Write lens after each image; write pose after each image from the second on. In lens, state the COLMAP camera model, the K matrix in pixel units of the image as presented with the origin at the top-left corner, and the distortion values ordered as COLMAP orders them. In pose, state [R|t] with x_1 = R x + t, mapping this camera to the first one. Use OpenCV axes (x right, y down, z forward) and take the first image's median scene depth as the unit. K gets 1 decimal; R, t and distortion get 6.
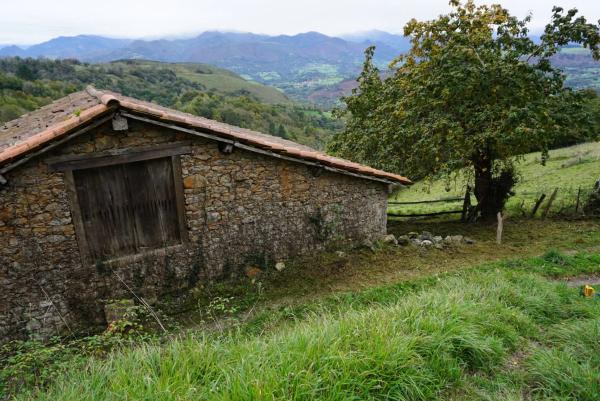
lens RADIAL K [[419.5, 0, 296.8], [0, 419.5, 199.3], [0, 0, 1]] dist [-0.056878, 0.042386]
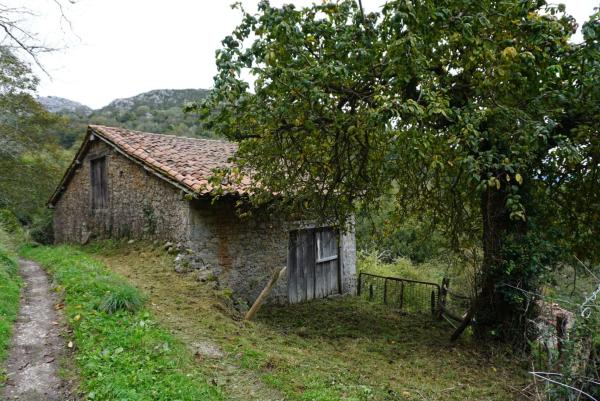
lens RADIAL K [[399.3, 0, 297.3], [0, 399.3, 202.0], [0, 0, 1]] dist [-0.044398, 0.033795]
pose [[0.293361, 0.017905, -0.955834, 1.220563], [-0.289630, 0.954501, -0.071013, -0.021747], [0.911073, 0.297671, 0.285199, 1.017837]]
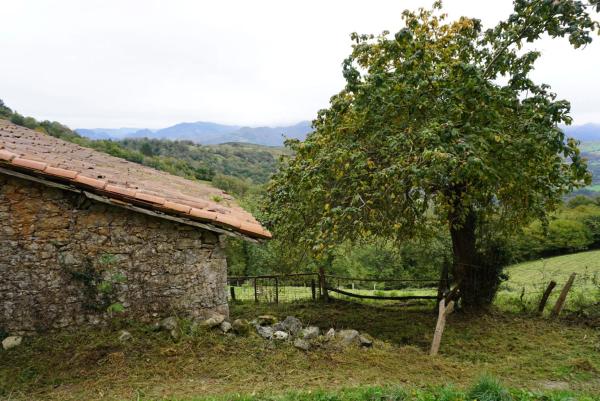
lens RADIAL K [[399.3, 0, 297.3], [0, 399.3, 202.0], [0, 0, 1]] dist [-0.044398, 0.033795]
pose [[0.976488, 0.052765, -0.209013, 0.476393], [-0.090164, 0.980668, -0.173670, 0.011839], [0.195809, 0.188433, 0.962368, 0.432697]]
